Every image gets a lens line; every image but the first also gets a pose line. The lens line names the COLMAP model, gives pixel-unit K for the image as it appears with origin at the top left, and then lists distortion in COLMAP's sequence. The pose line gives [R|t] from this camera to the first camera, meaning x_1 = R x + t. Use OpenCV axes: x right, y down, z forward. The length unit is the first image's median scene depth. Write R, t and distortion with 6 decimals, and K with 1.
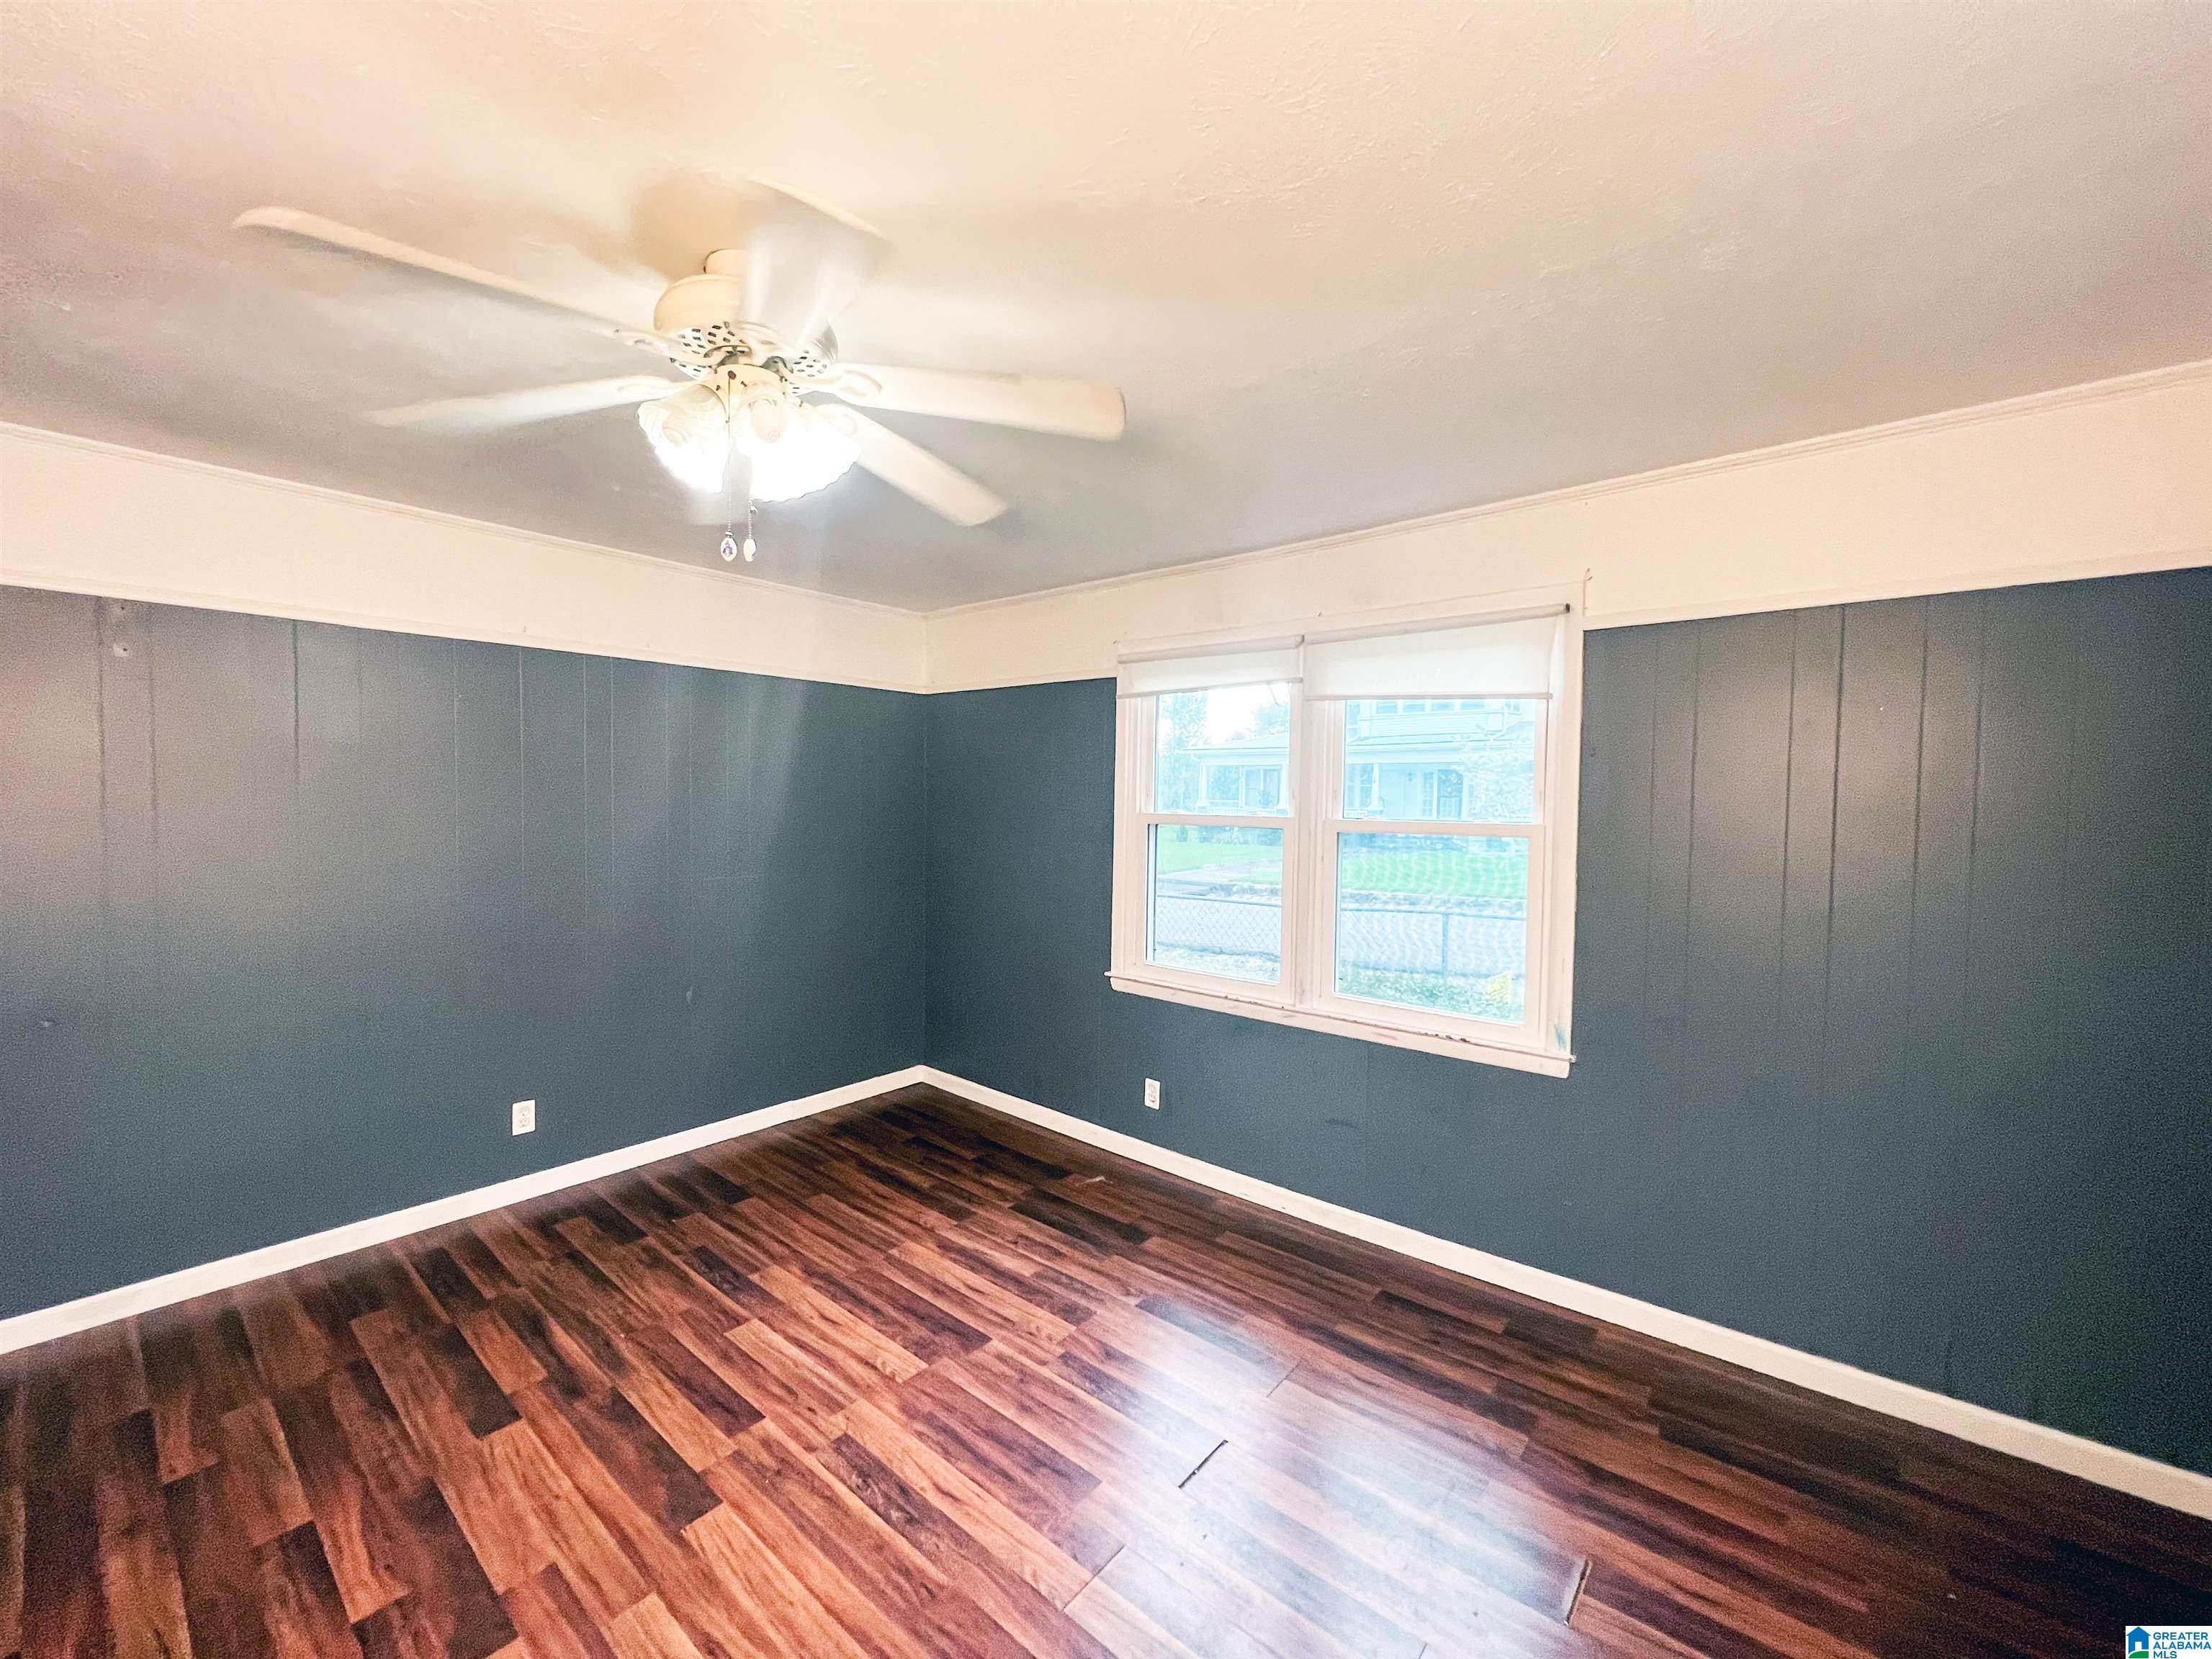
lens RADIAL K [[893.1, 0, 1098.5], [0, 893.1, 829.7], [0, 0, 1]] dist [-0.001464, 0.001159]
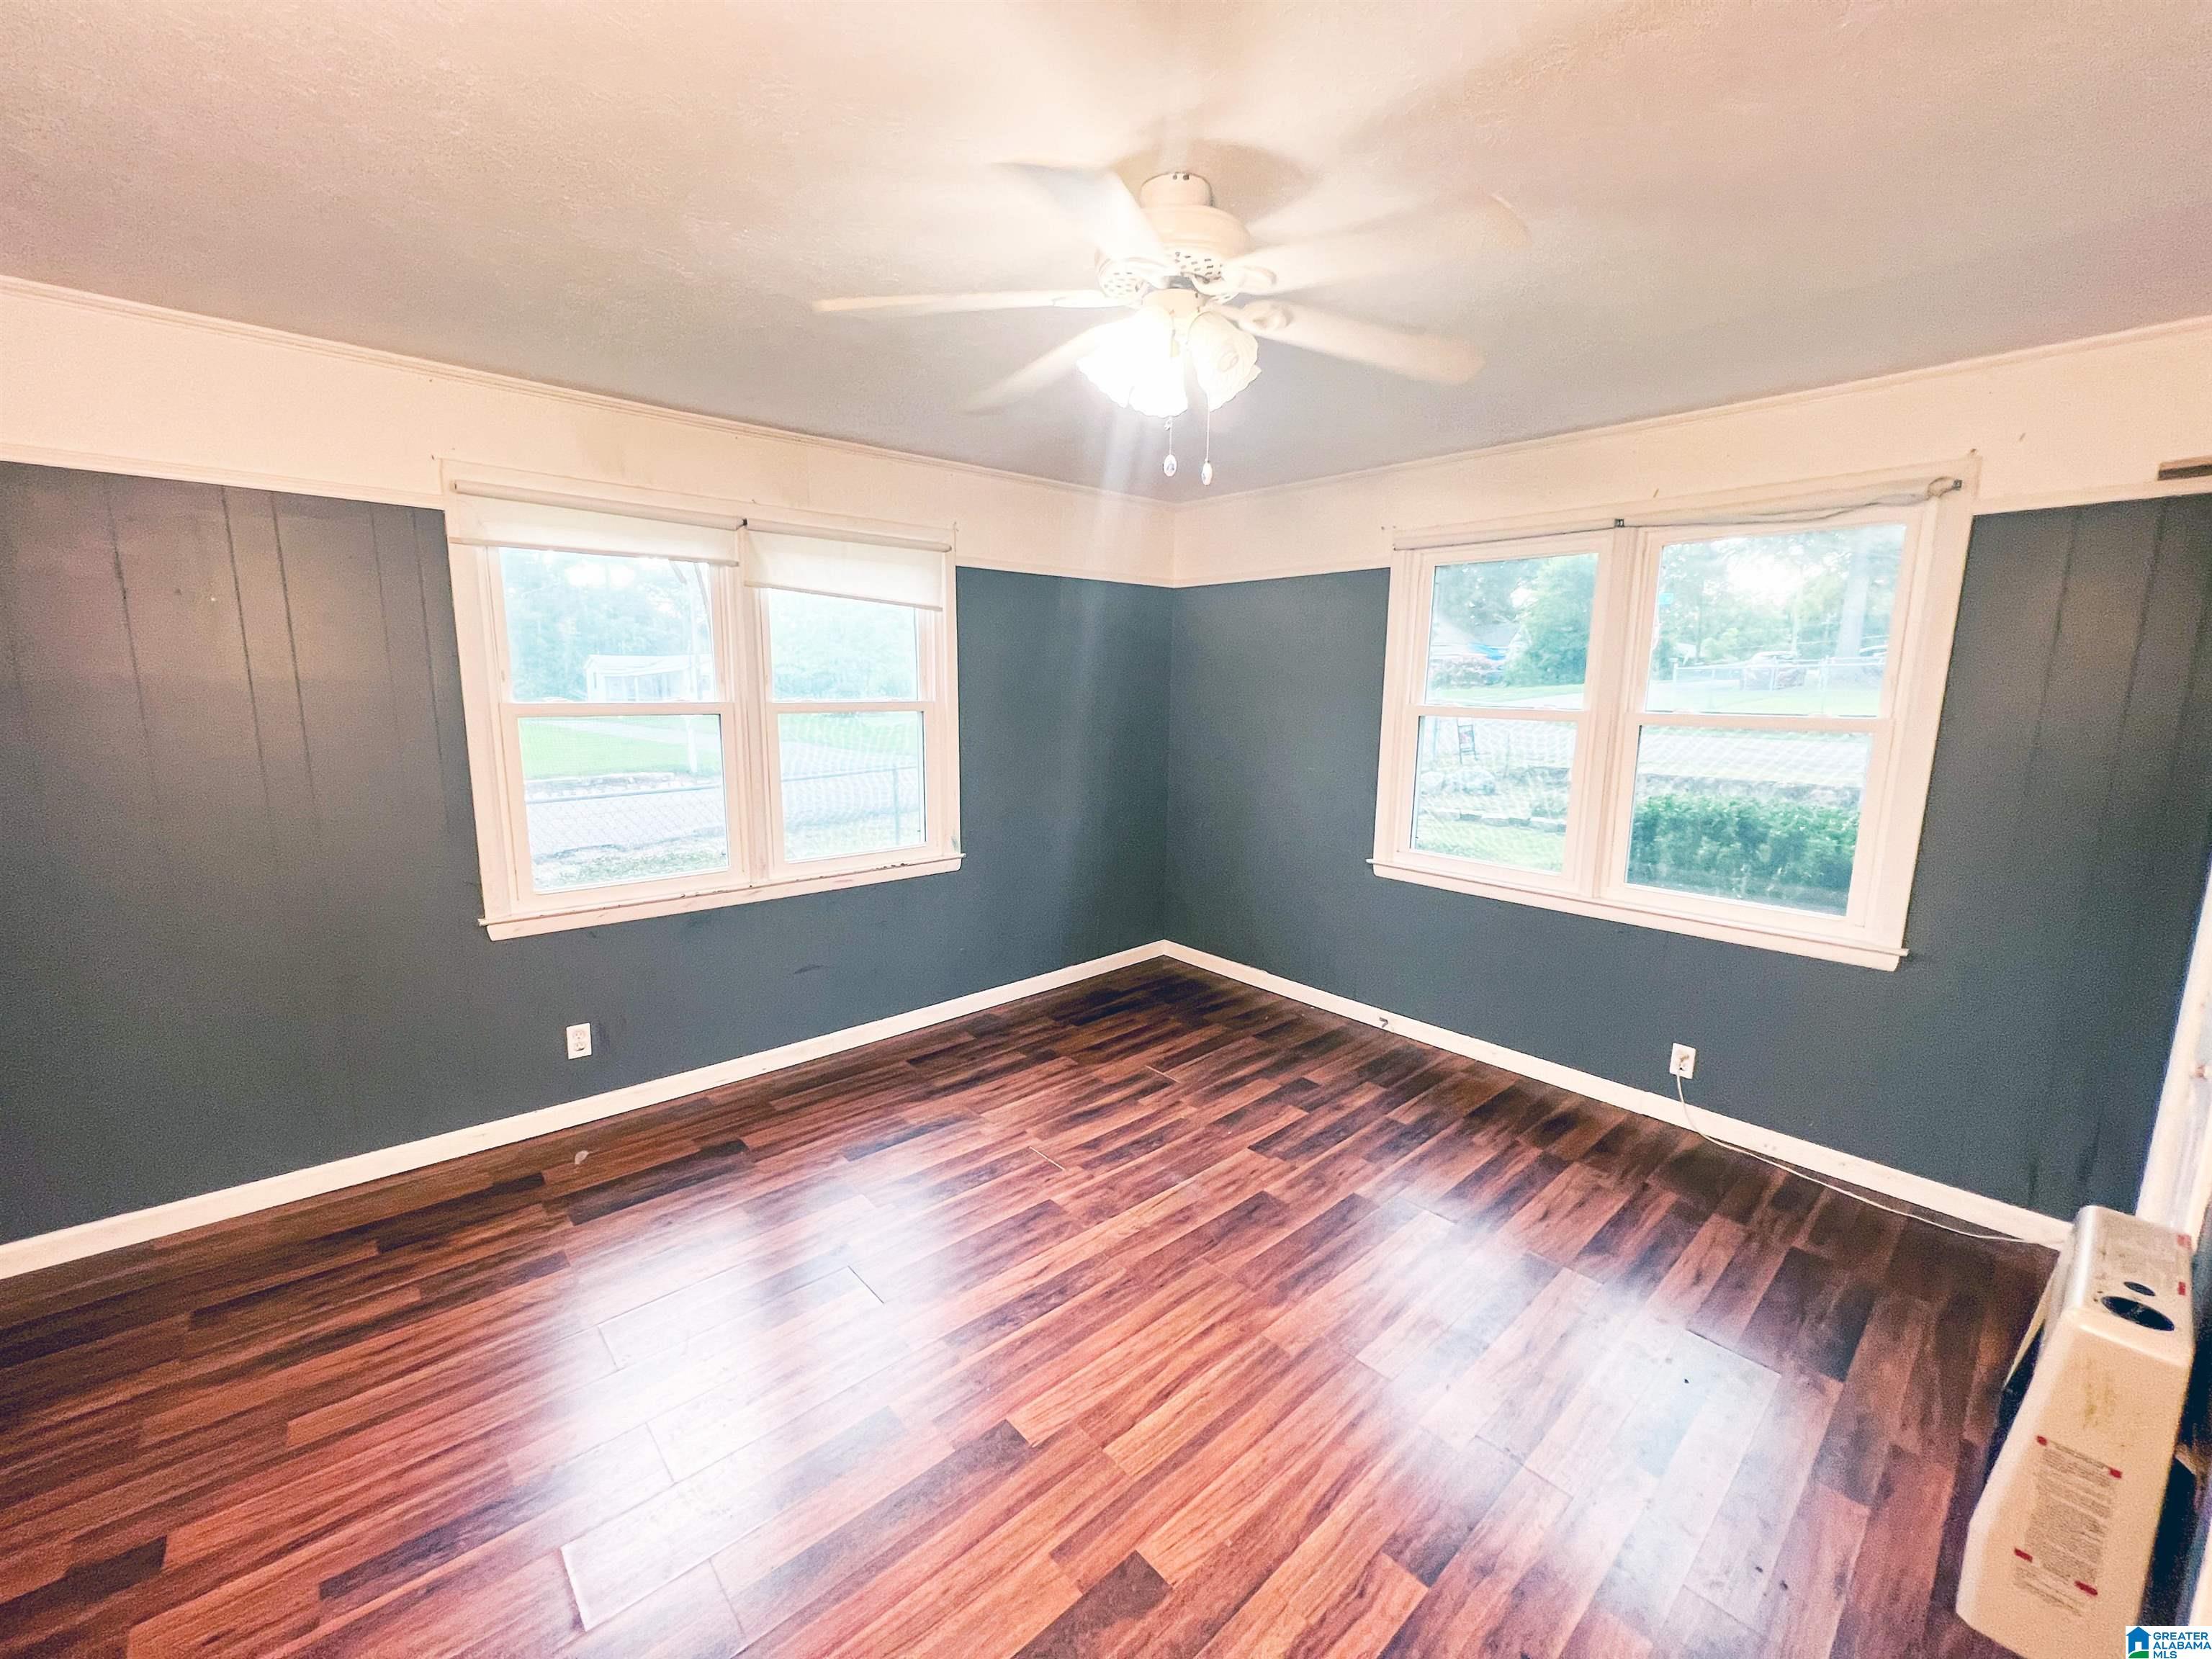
lens RADIAL K [[893.1, 0, 1108.1], [0, 893.1, 828.0], [0, 0, 1]] dist [-0.001464, 0.001159]
pose [[0.136736, -0.170453, 0.975832, -0.900724], [0.029430, 0.985349, 0.167992, -0.037163], [-0.990170, 0.005748, 0.139750, 0.535921]]
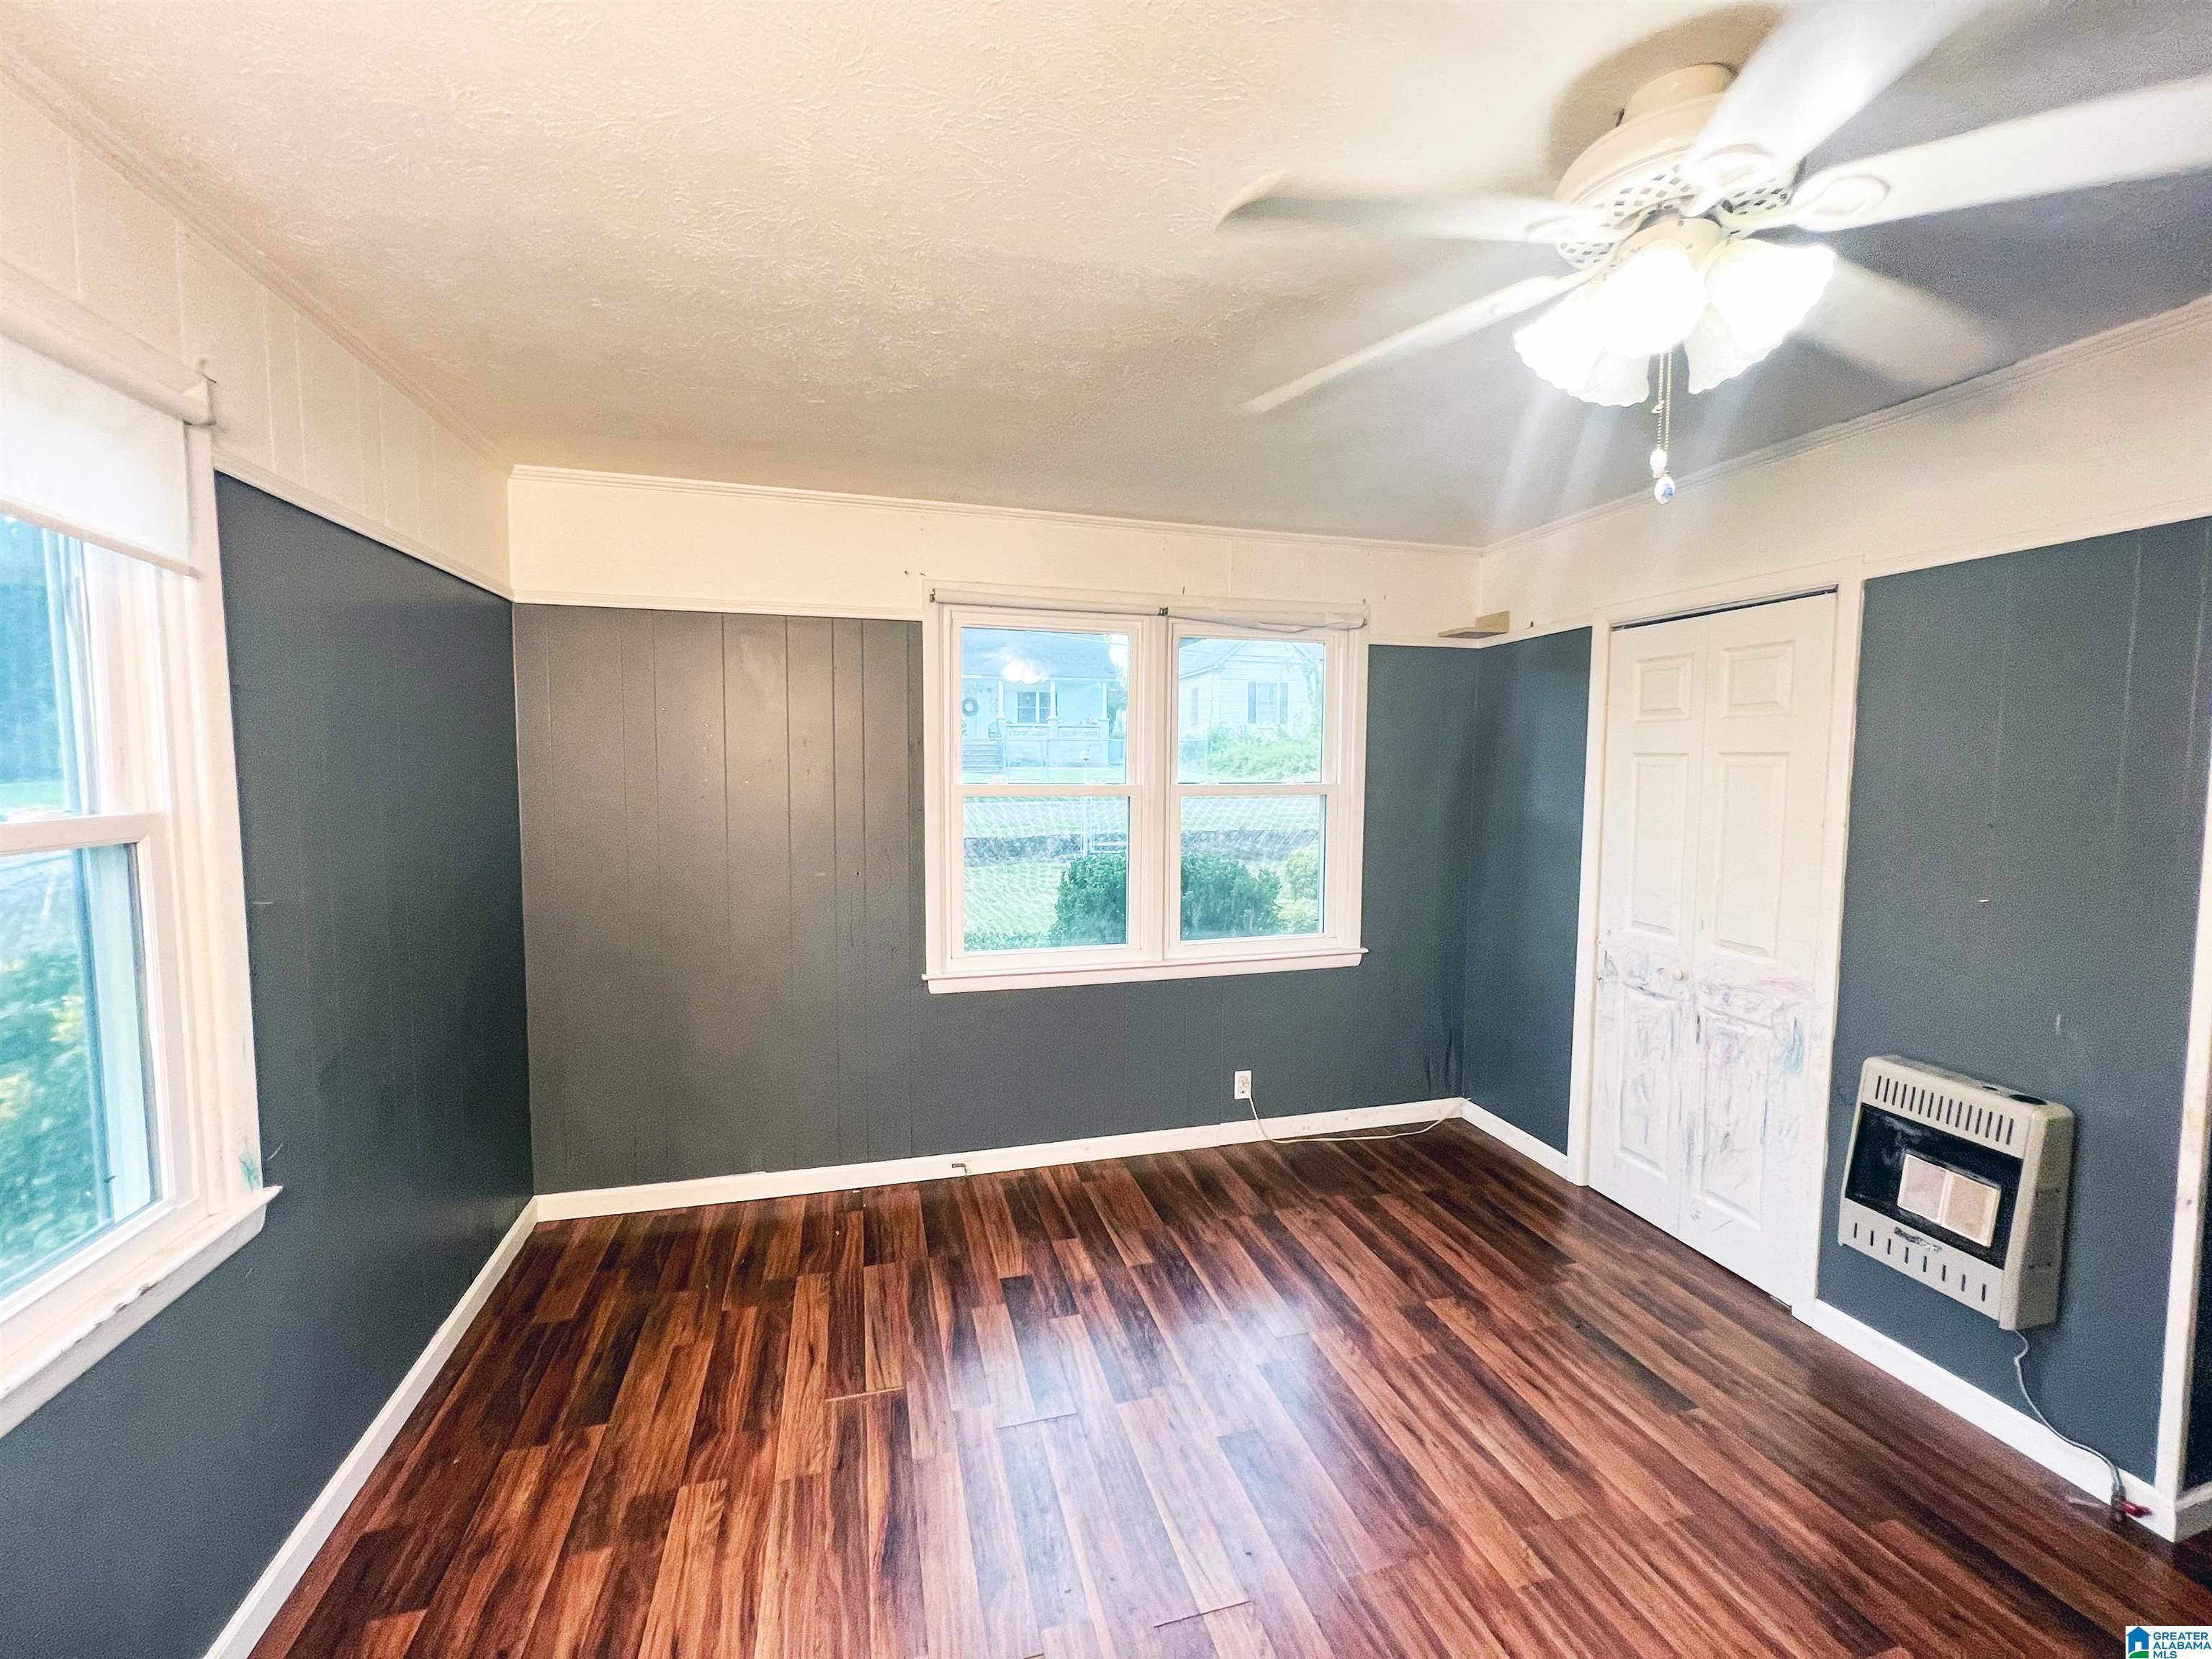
lens RADIAL K [[893.1, 0, 1101.2], [0, 893.1, 819.0], [0, 0, 1]] dist [-0.001464, 0.001159]
pose [[-0.827334, -0.052822, 0.559221, -0.256349], [0.005729, 0.994723, 0.102434, -0.052994], [-0.561681, 0.087951, -0.822666, 1.146517]]
